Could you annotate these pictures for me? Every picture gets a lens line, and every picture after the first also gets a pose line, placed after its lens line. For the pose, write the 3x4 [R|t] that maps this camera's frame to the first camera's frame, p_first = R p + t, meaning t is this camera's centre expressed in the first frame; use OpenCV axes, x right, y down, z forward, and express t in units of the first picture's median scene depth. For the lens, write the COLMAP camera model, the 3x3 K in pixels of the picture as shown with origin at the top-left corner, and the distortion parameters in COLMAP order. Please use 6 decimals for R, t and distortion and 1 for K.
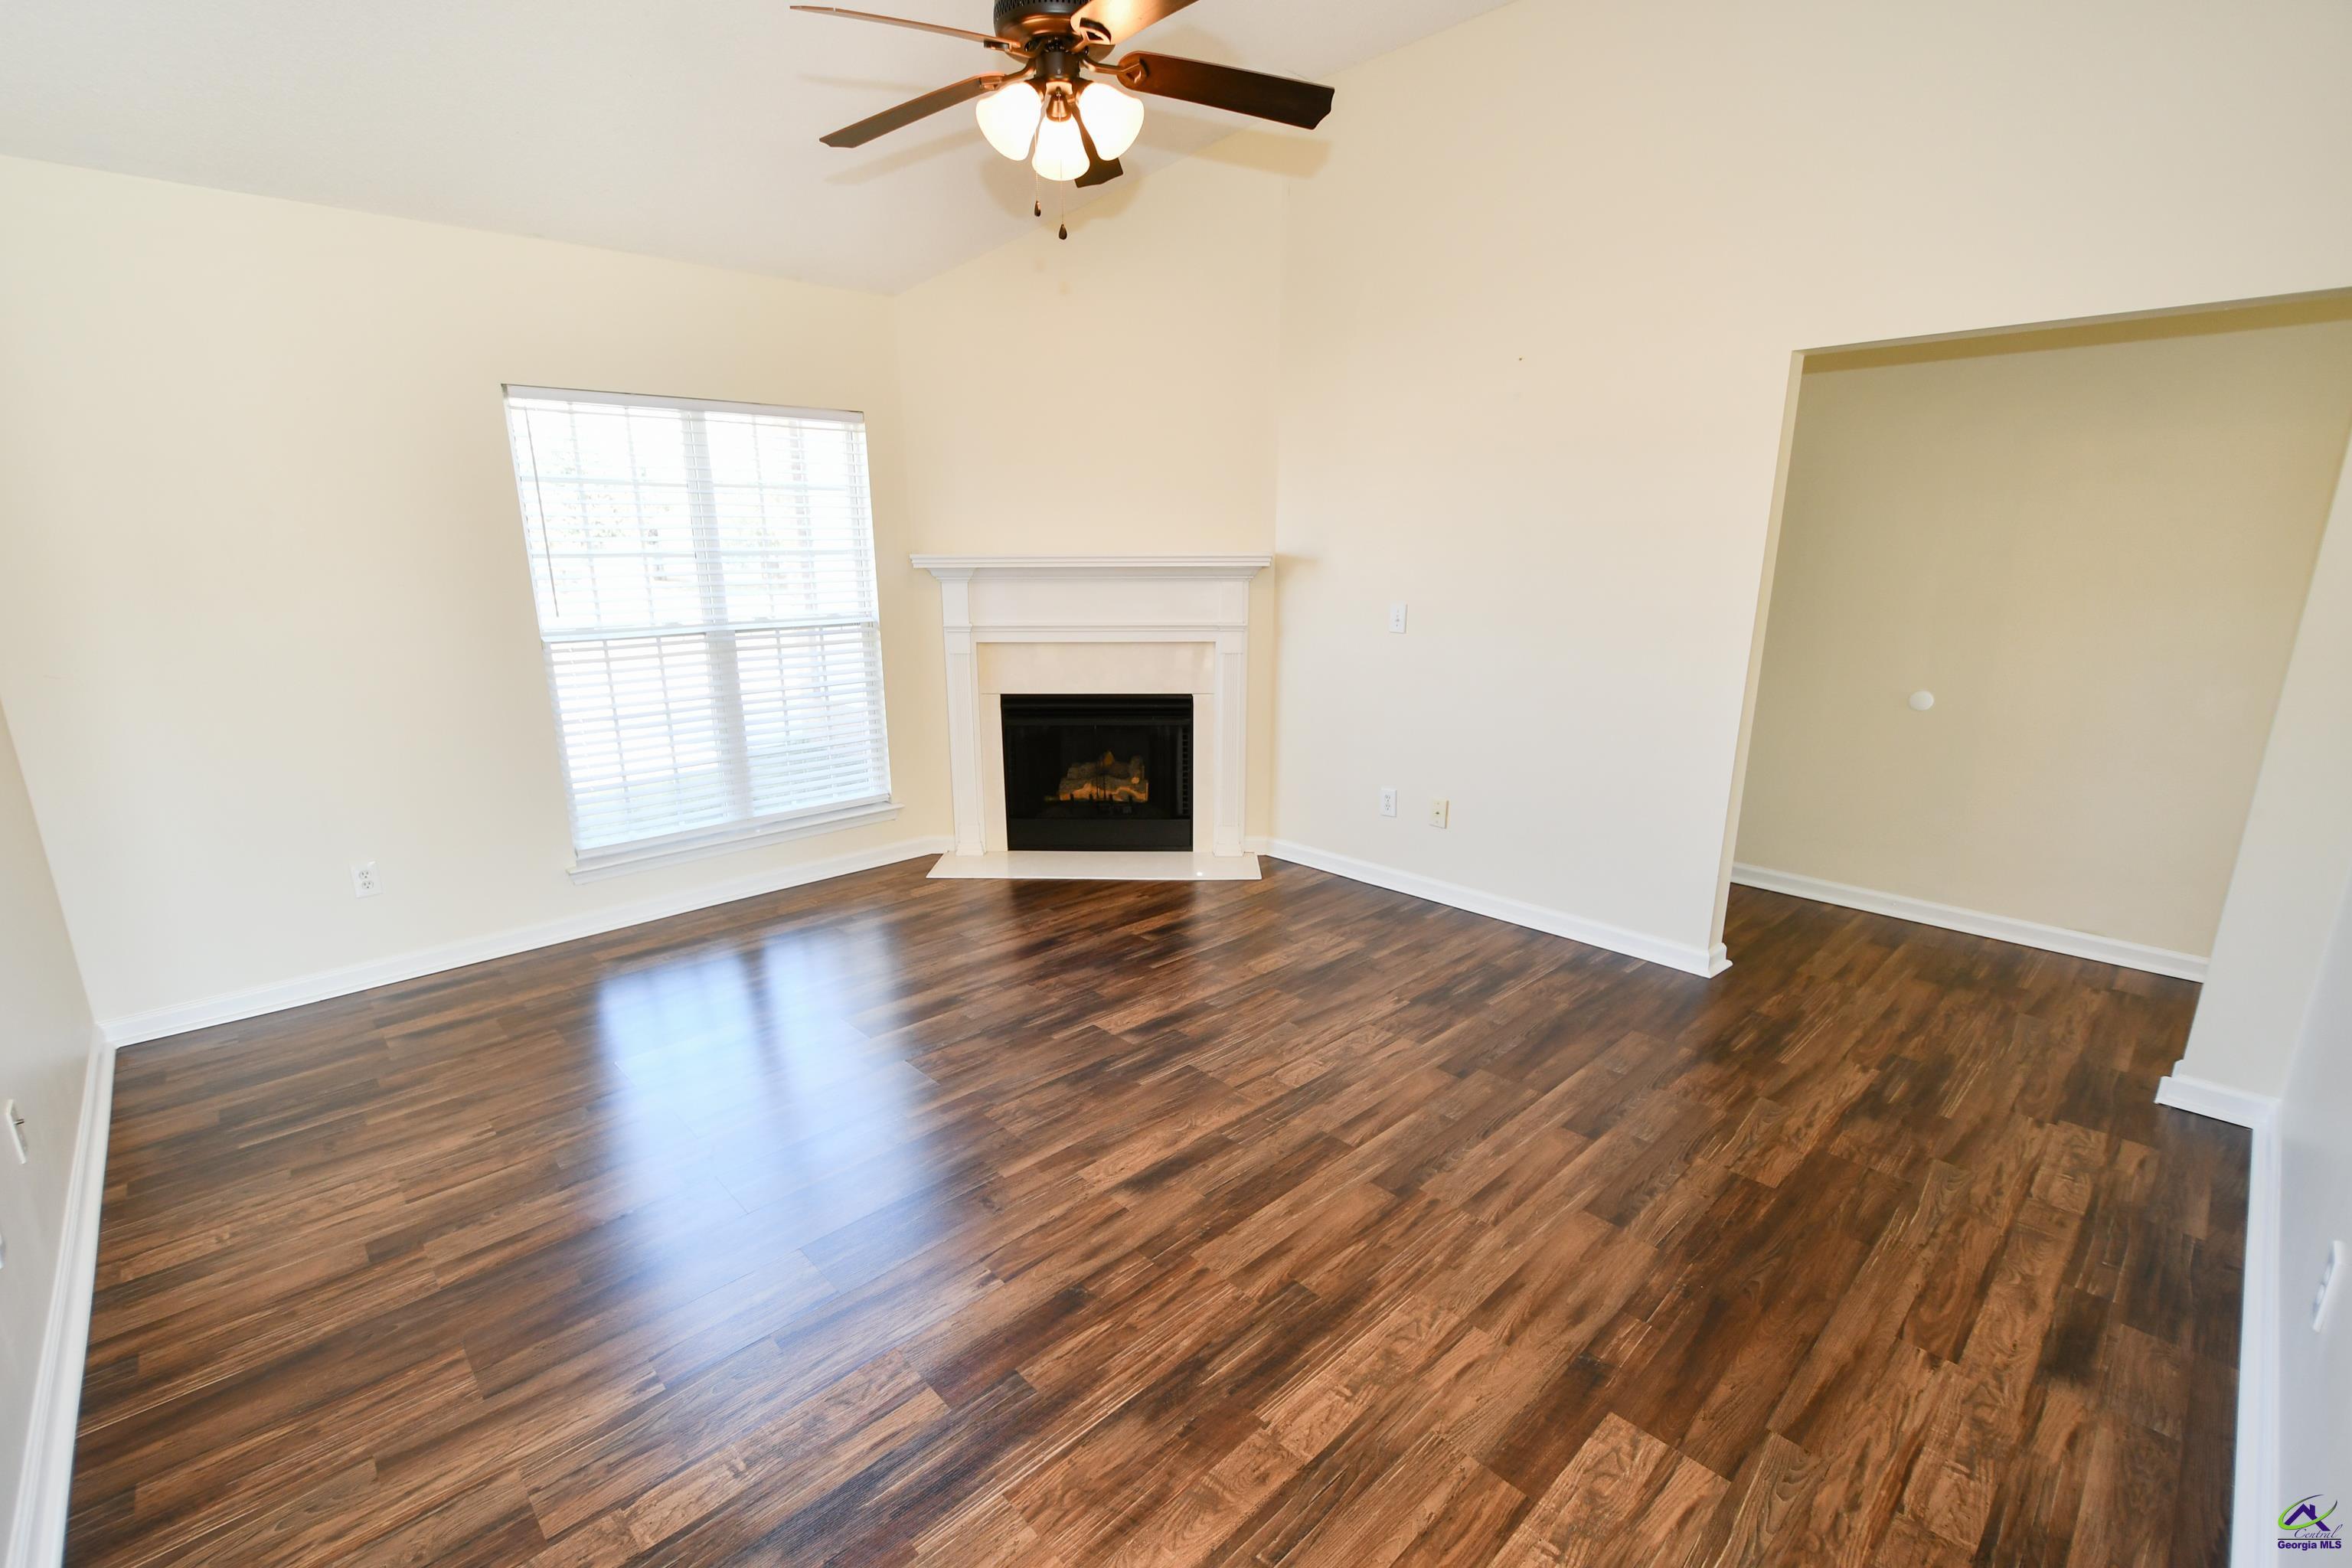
lens RADIAL K [[1031.6, 0, 1159.5], [0, 1031.6, 805.2], [0, 0, 1]] dist [0.008929, -0.010002]
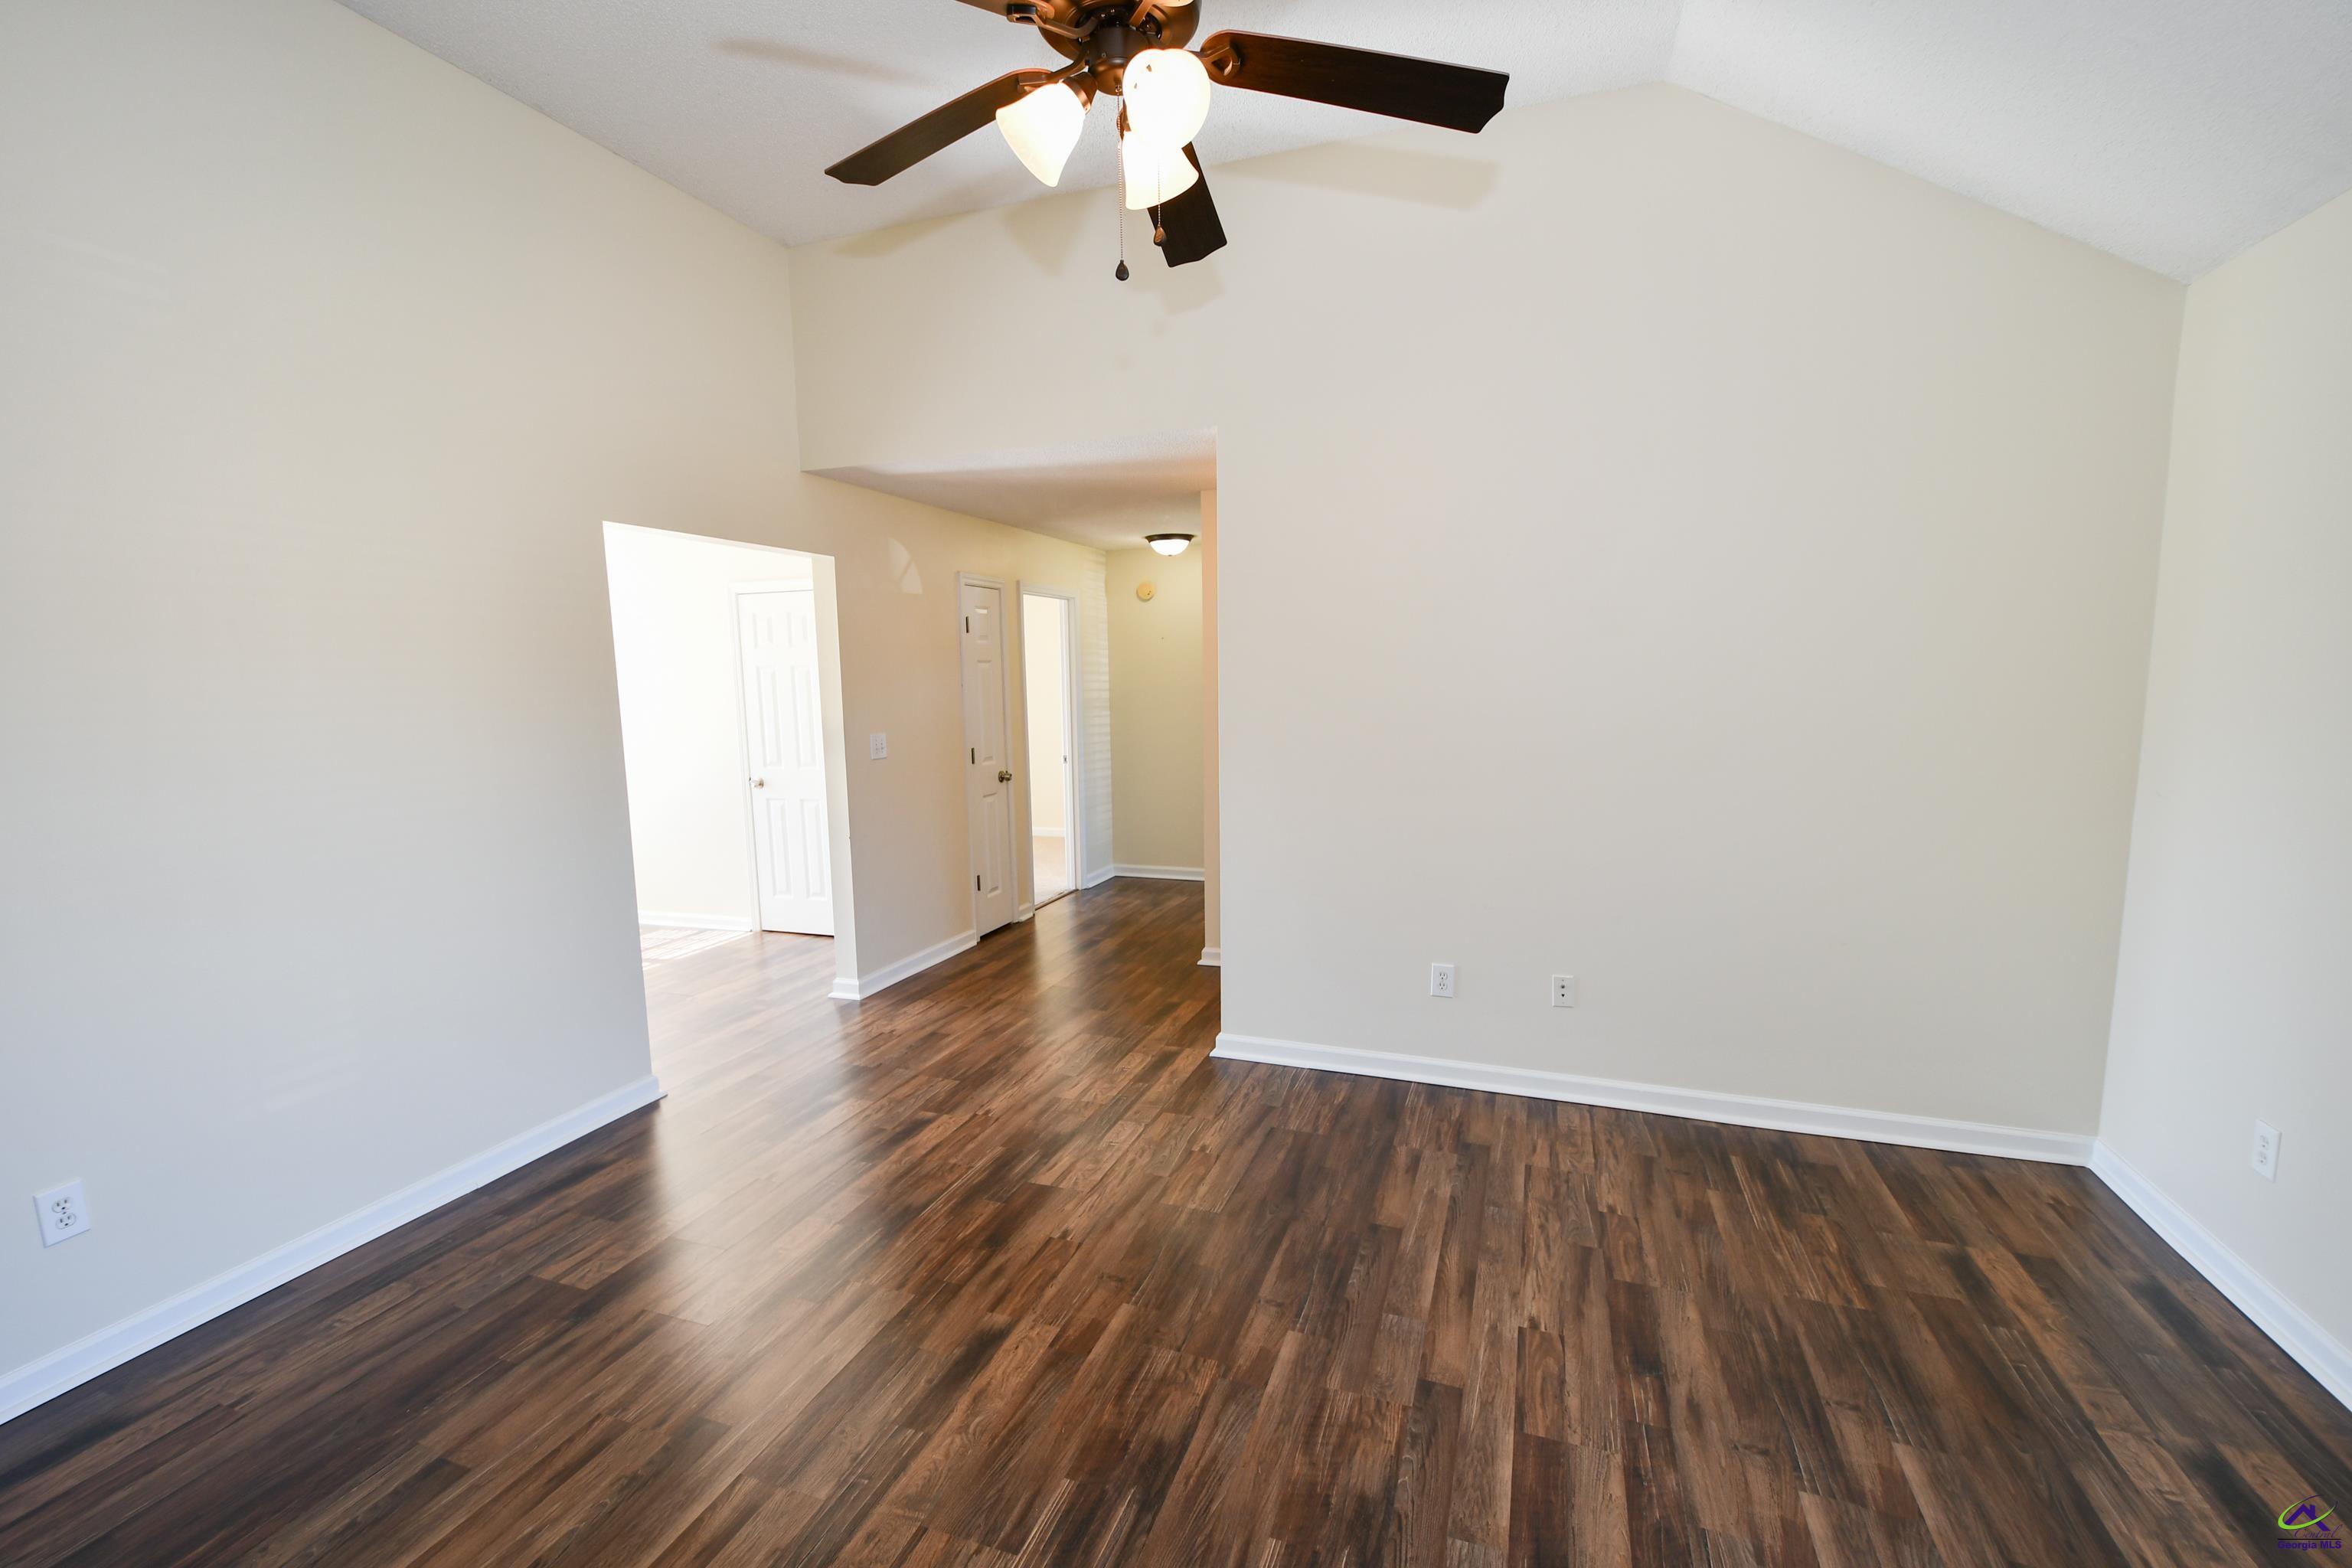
lens RADIAL K [[1031.6, 0, 1159.5], [0, 1031.6, 805.2], [0, 0, 1]] dist [0.008929, -0.010002]
pose [[-0.894298, 0.078264, -0.440574, 0.235093], [-0.091486, 0.931808, 0.351232, -0.469118], [0.438020, 0.354412, -0.826154, 1.763084]]
